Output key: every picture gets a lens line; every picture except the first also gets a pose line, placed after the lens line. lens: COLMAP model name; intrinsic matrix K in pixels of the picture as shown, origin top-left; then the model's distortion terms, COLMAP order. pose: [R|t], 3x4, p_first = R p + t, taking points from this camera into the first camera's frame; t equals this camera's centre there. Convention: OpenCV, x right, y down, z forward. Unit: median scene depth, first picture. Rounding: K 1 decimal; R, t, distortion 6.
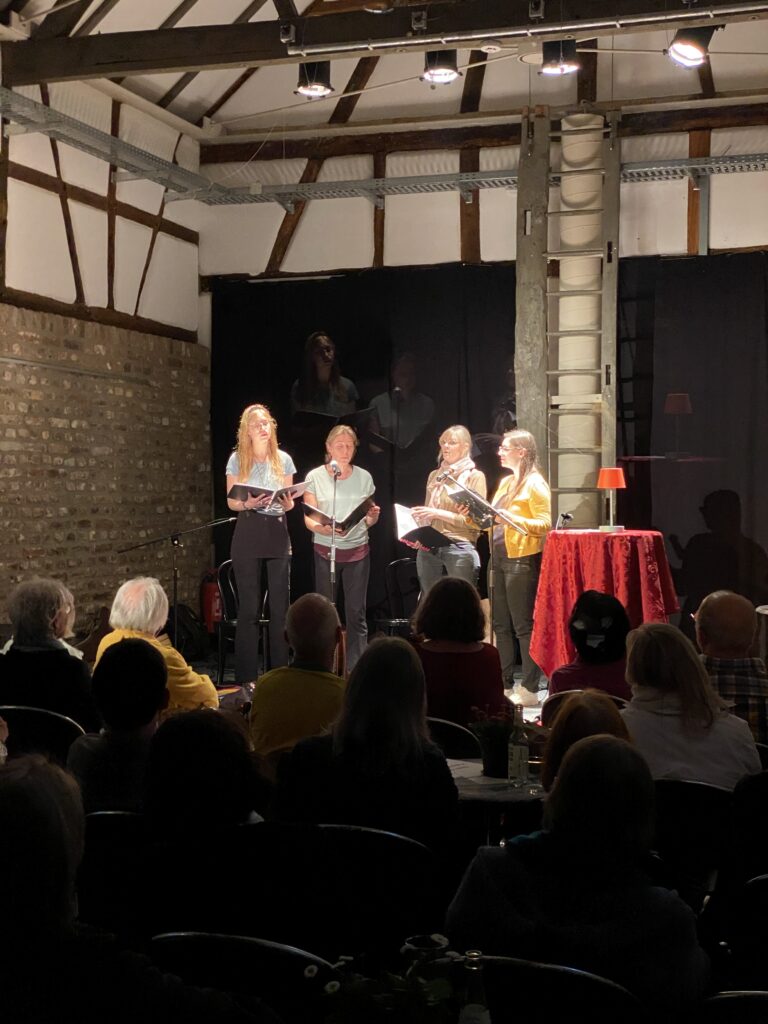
lens RADIAL K [[1534.5, 0, 384.7], [0, 1534.5, 516.5], [0, 0, 1]] dist [0.133210, 0.000000]
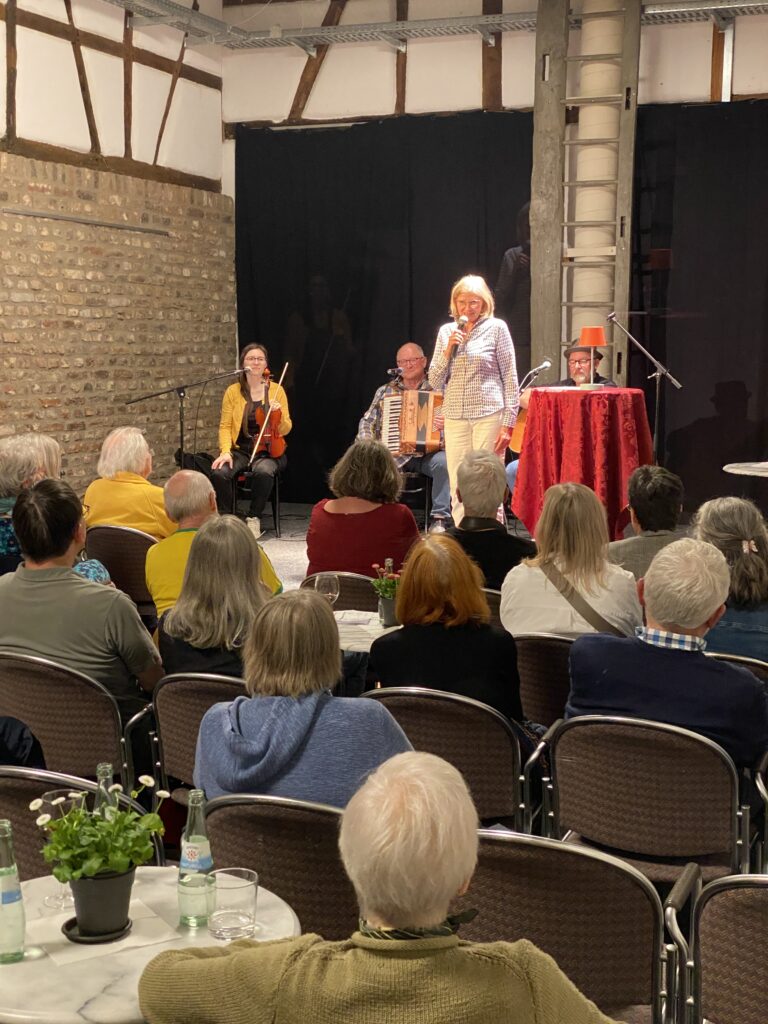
lens RADIAL K [[1534.5, 0, 389.6], [0, 1534.5, 517.7], [0, 0, 1]] dist [0.133210, 0.000000]
pose [[0.998348, 0.013068, -0.055943, 0.052428], [-0.007256, 0.994669, 0.102865, -0.006933], [0.056989, -0.102289, 0.993121, -0.016969]]
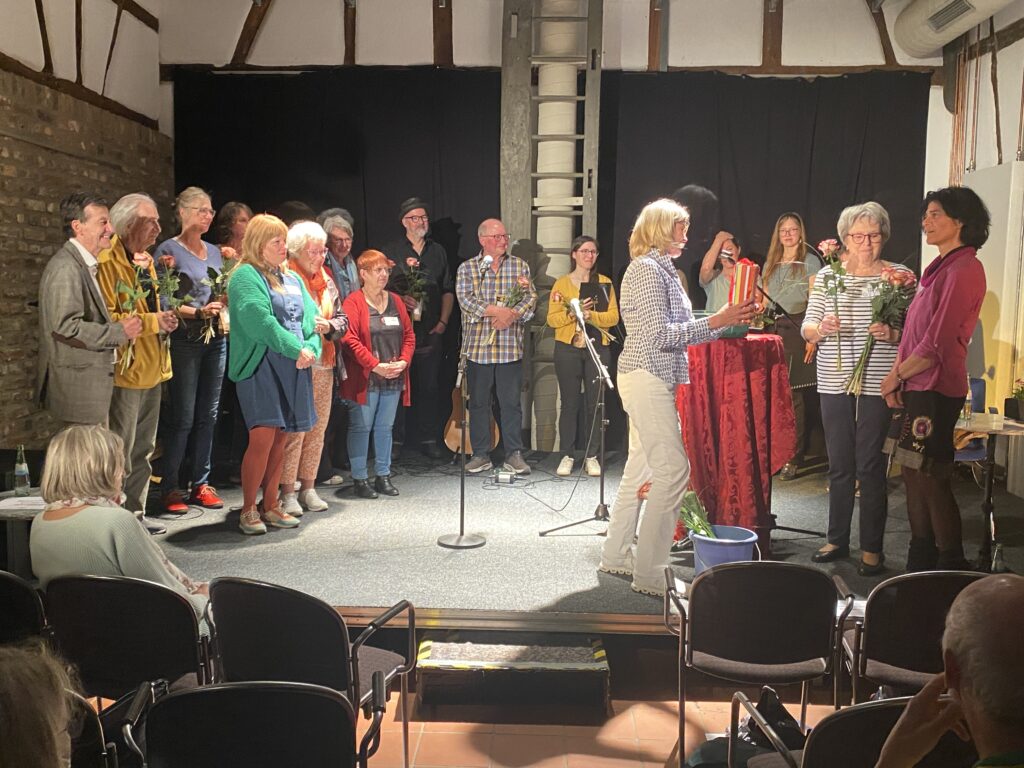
lens RADIAL K [[1019.7, 0, 508.5], [0, 1019.7, 389.9], [0, 0, 1]] dist [0.000158, 0.000000]
pose [[0.953230, -0.019512, 0.301616, -0.121499], [-0.007095, 0.996194, 0.086870, -0.007837], [-0.302163, -0.084947, 0.949464, 0.334495]]
